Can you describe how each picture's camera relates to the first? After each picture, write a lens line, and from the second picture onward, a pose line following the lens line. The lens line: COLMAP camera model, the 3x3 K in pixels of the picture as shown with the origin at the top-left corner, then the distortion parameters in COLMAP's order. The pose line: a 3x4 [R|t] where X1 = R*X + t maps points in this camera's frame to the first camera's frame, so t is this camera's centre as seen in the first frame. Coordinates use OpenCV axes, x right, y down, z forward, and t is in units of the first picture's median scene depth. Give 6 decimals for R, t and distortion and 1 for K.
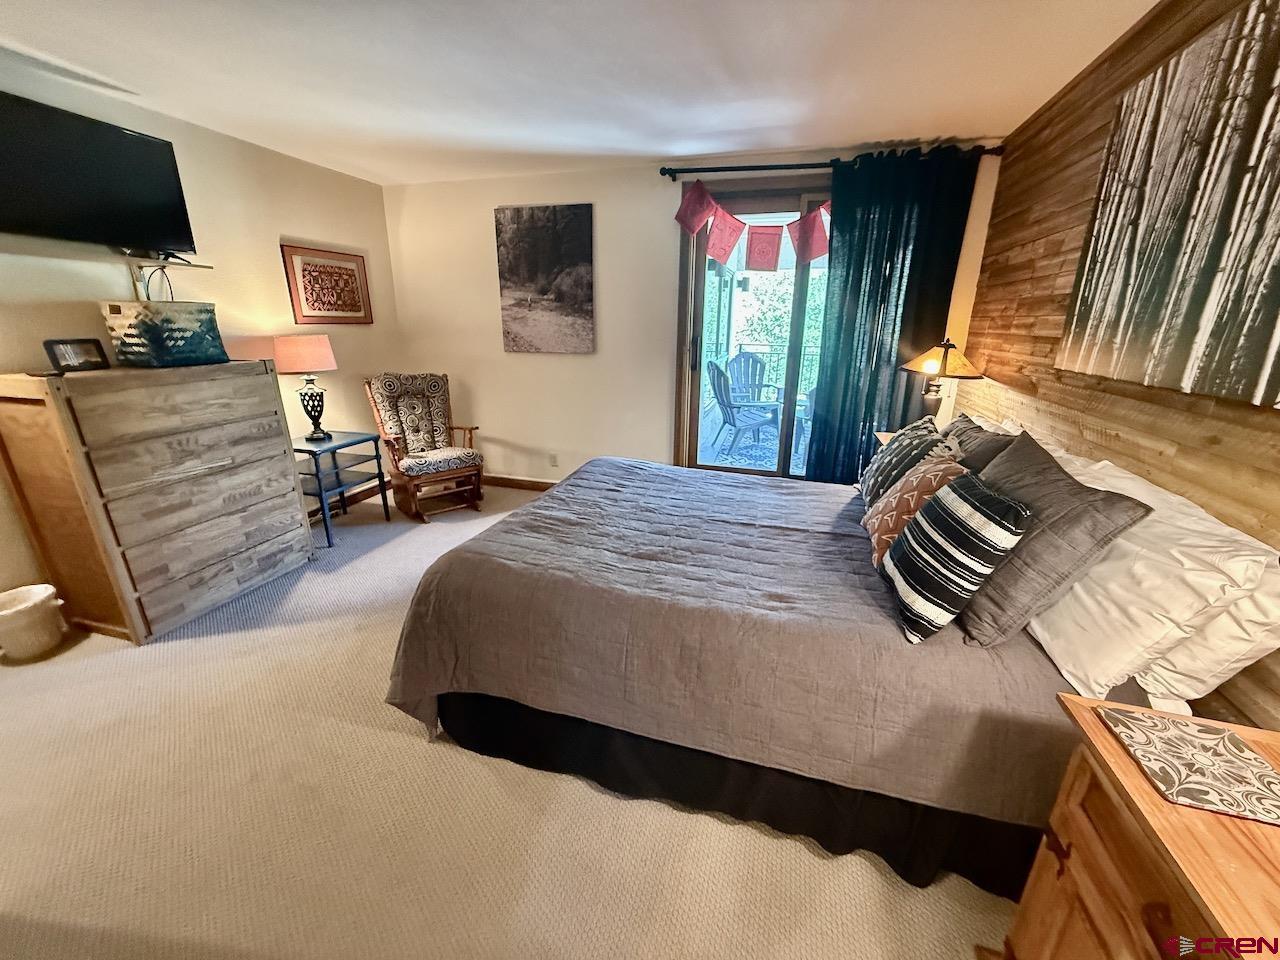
lens RADIAL K [[508.0, 0, 638.7], [0, 508.0, 481.3], [0, 0, 1]] dist [-0.000715, 0.000139]
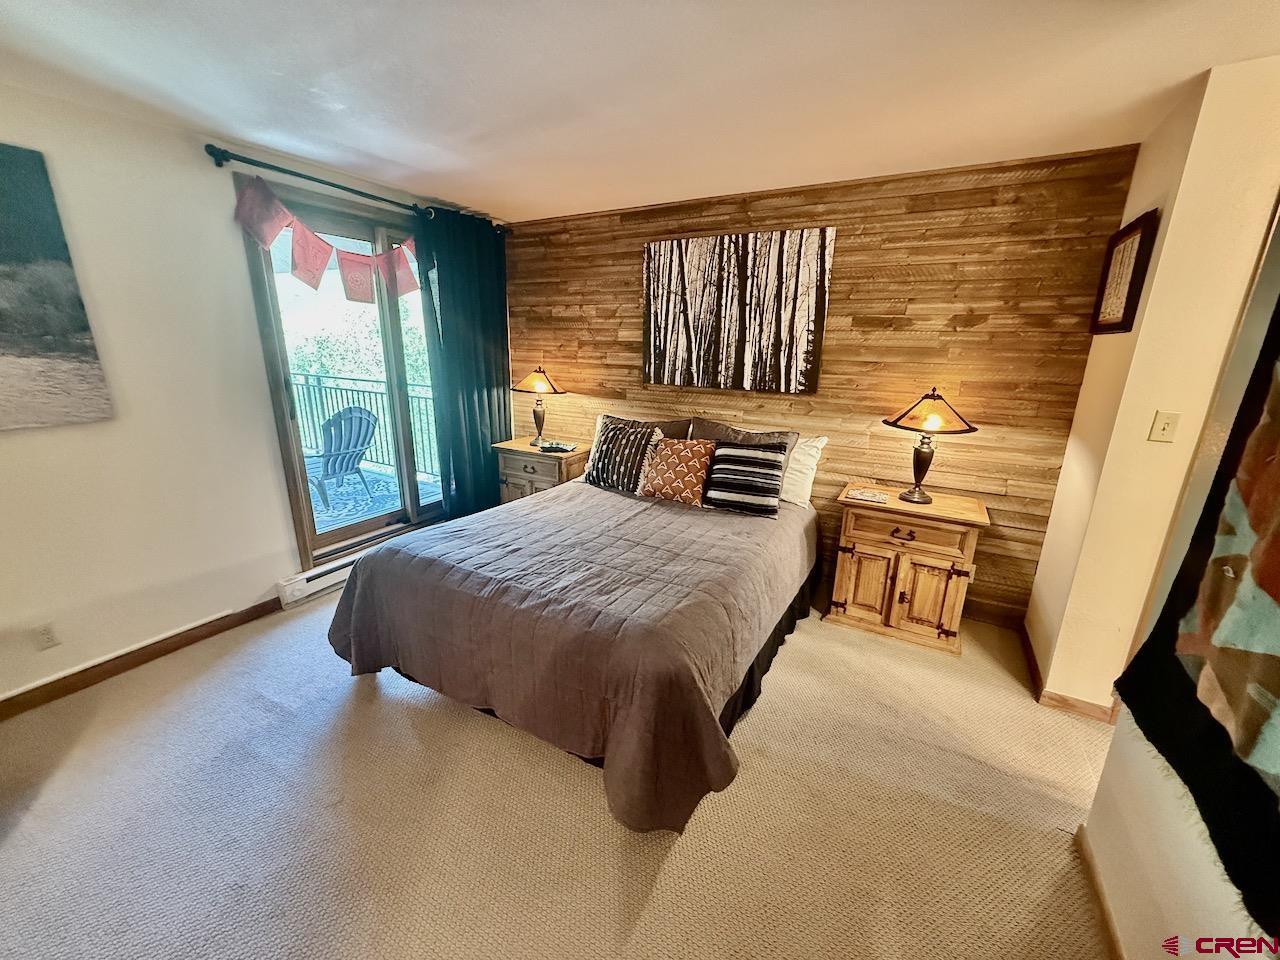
lens RADIAL K [[508.0, 0, 638.7], [0, 508.0, 481.3], [0, 0, 1]] dist [-0.000715, 0.000139]
pose [[0.230802, -0.268622, 0.935186, -0.832360], [0.278271, 0.939214, 0.201102, -0.224980], [-0.932360, 0.213820, 0.291522, 0.487752]]
